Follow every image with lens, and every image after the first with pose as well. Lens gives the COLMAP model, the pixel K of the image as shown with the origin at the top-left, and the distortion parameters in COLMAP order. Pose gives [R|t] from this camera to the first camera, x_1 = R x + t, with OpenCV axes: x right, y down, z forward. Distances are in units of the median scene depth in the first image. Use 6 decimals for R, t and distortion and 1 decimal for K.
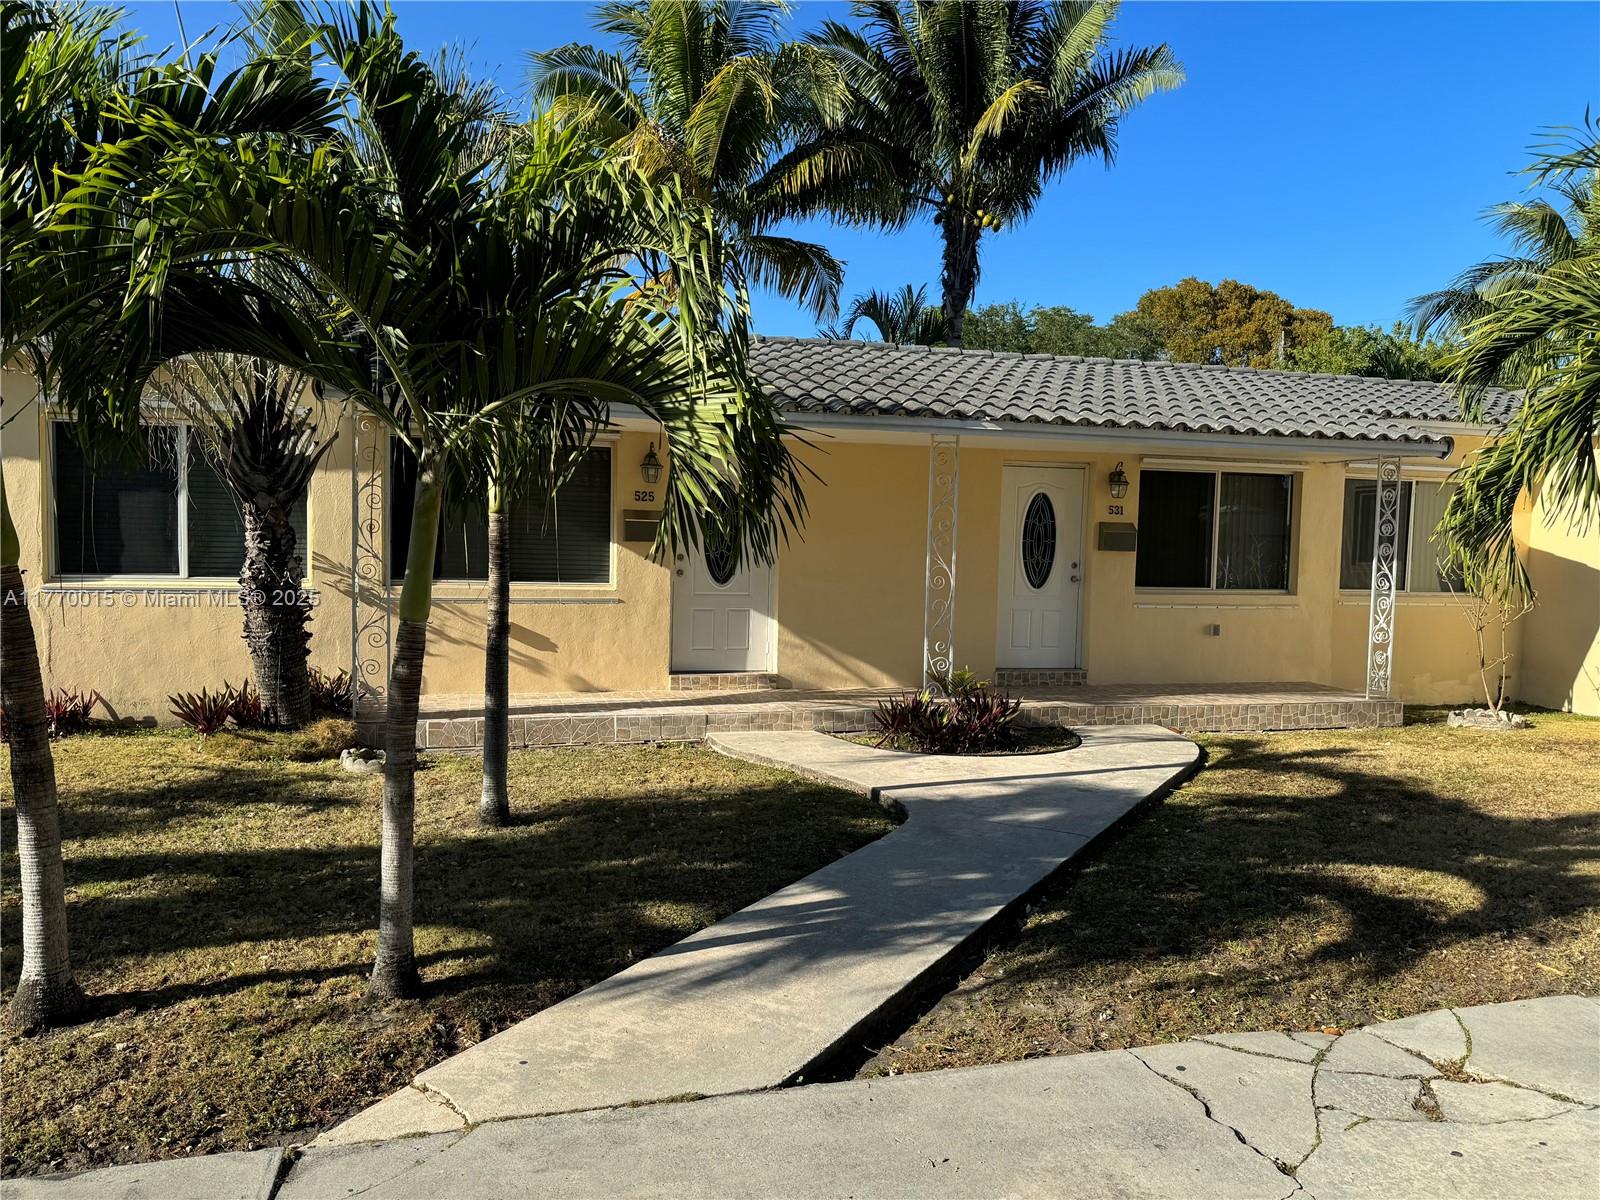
lens RADIAL K [[1119.6, 0, 800.0], [0, 1119.6, 600.0], [0, 0, 1]] dist [0.020101, -0.055117]
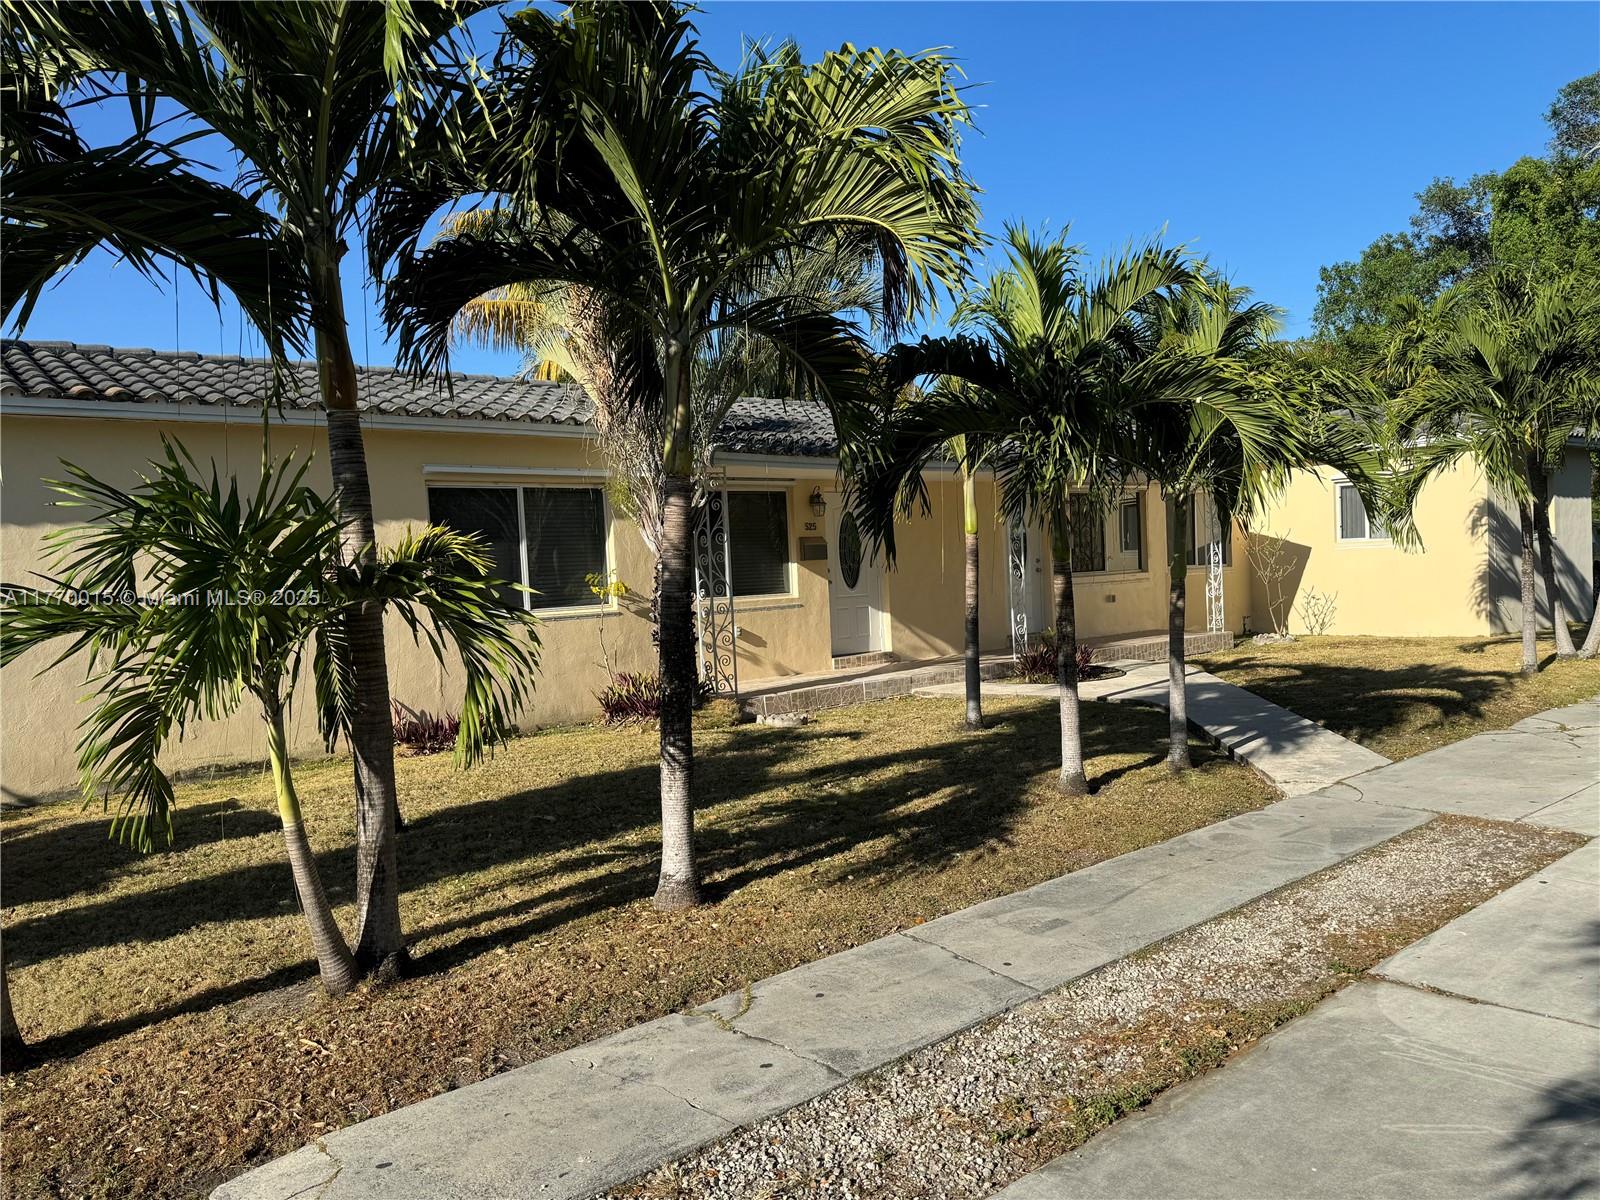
lens RADIAL K [[1119.6, 0, 800.0], [0, 1119.6, 600.0], [0, 0, 1]] dist [0.020101, -0.055117]
pose [[0.920249, -0.074455, 0.384185, -0.650399], [0.083124, 0.996521, -0.005983, 0.001830], [-0.382403, 0.037441, 0.923237, -0.229030]]
